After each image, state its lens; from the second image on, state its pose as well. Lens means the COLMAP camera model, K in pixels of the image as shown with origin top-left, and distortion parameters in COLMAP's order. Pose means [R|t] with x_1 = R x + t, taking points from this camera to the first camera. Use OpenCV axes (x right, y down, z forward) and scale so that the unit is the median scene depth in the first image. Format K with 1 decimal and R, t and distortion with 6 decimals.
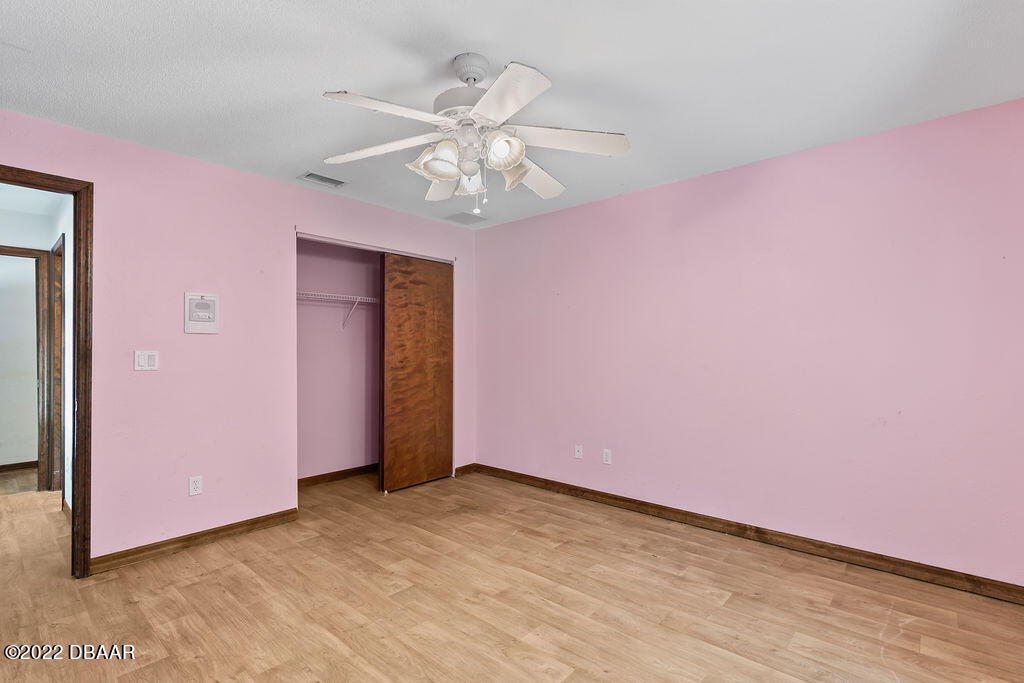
lens RADIAL K [[473.6, 0, 512.3], [0, 473.6, 348.7], [0, 0, 1]] dist [-0.005966, 0.000874]
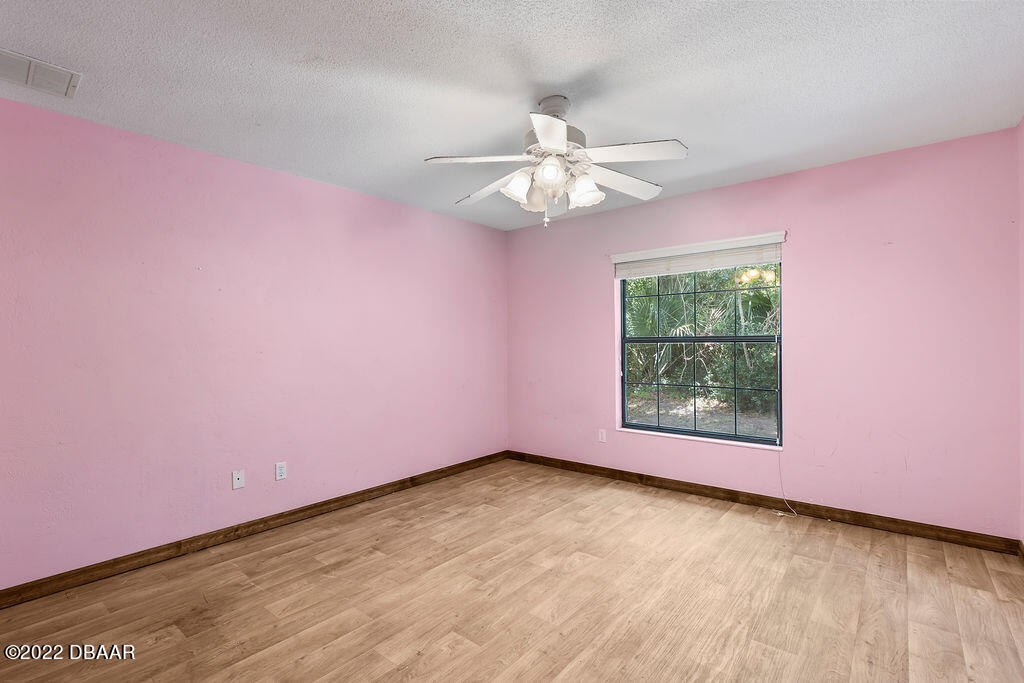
lens RADIAL K [[473.6, 0, 512.0], [0, 473.6, 334.6], [0, 0, 1]] dist [-0.005966, 0.000874]
pose [[-0.019518, 0.016827, 0.999668, -0.908872], [0.012316, 0.999787, -0.016589, -0.001621], [-0.999734, 0.011988, -0.019721, 0.793962]]
